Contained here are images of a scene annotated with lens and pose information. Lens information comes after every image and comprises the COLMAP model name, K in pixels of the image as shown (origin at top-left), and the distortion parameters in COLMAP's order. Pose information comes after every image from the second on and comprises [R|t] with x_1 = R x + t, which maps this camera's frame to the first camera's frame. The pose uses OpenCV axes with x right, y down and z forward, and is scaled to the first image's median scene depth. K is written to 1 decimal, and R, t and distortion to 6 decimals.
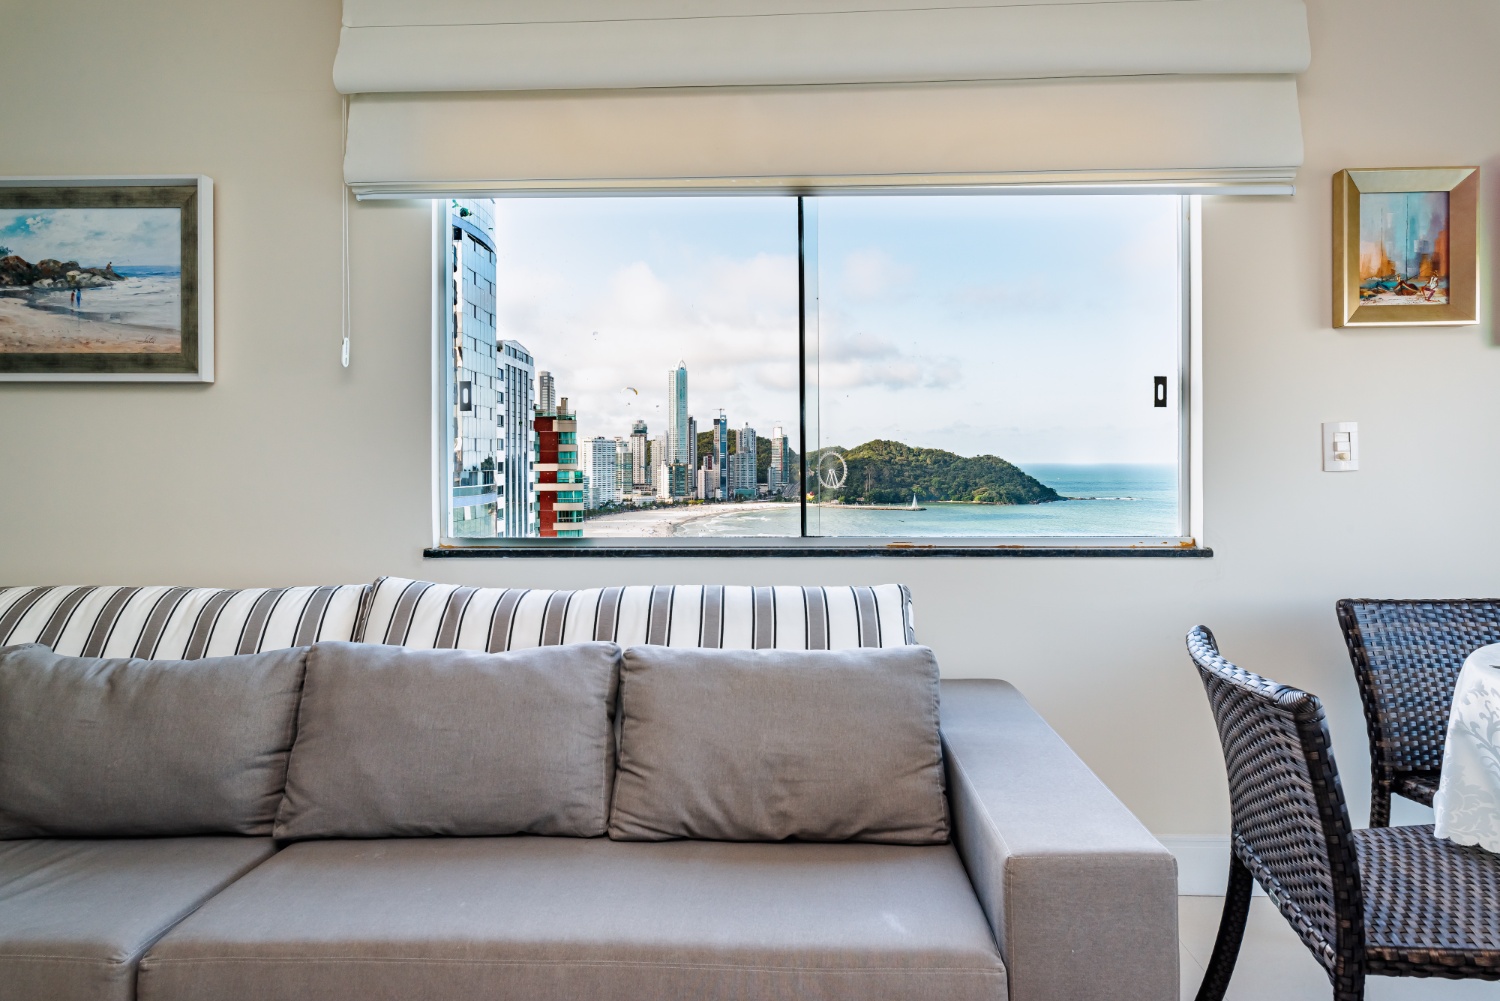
lens RADIAL K [[852.8, 0, 758.6], [0, 852.8, 458.1], [0, 0, 1]] dist [0.006942, 0.001744]
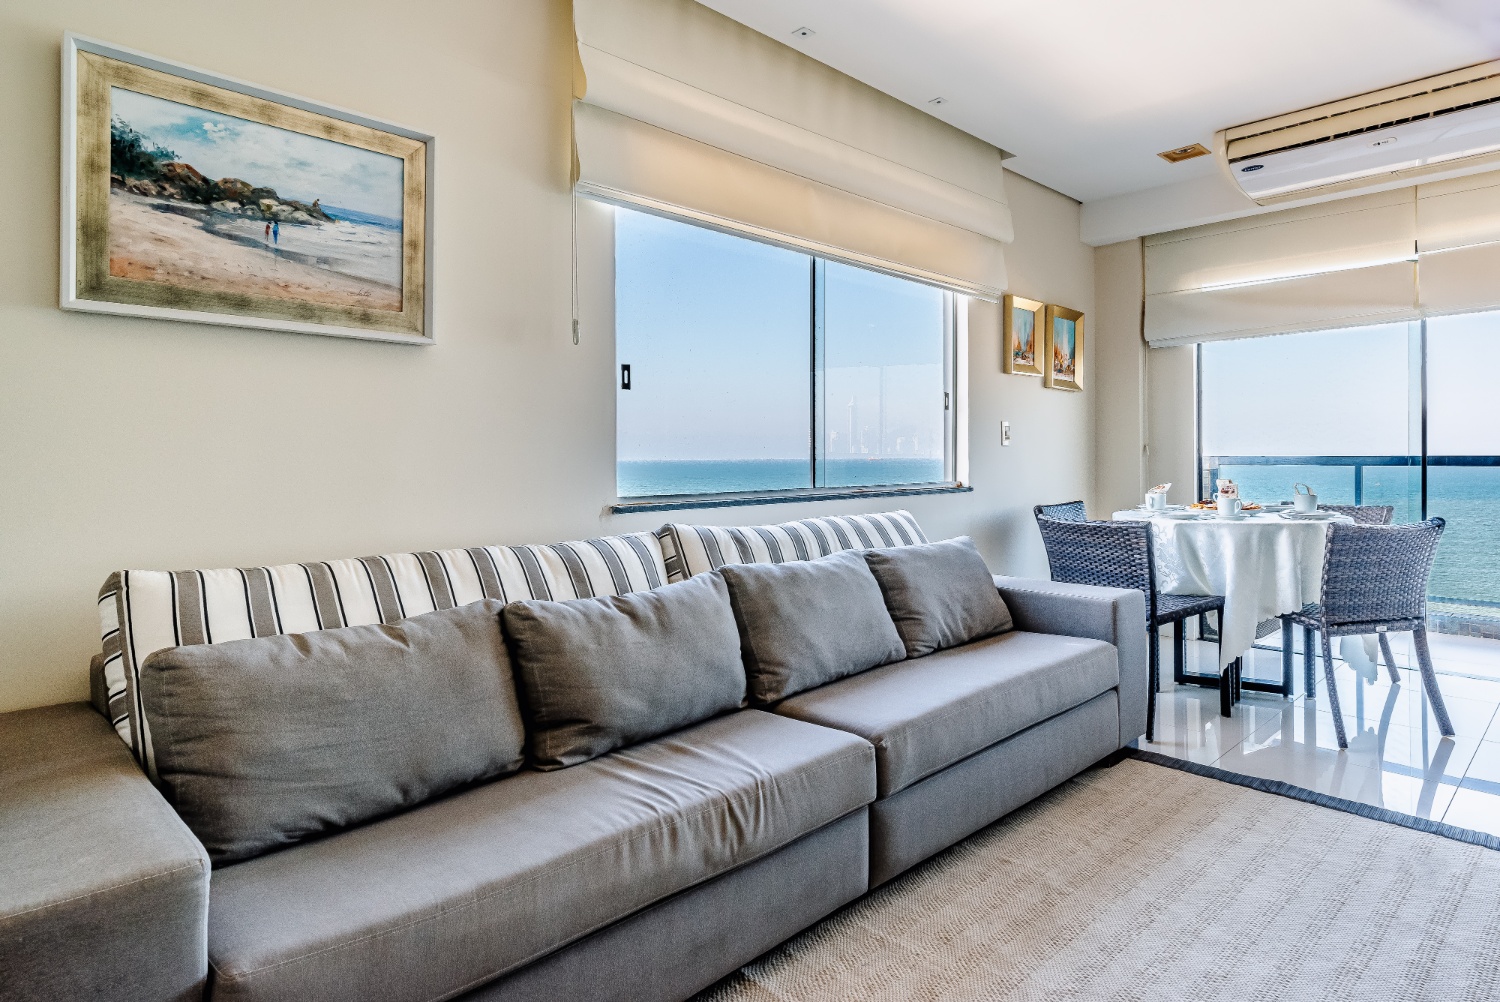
lens RADIAL K [[870.9, 0, 771.3], [0, 870.9, 448.7], [0, 0, 1]] dist [0.024437, 0.001617]
pose [[0.673259, 0.005927, 0.739383, -1.113041], [-0.007700, 0.999970, -0.001004, 0.027076], [-0.739367, -0.005017, 0.673284, 0.038887]]
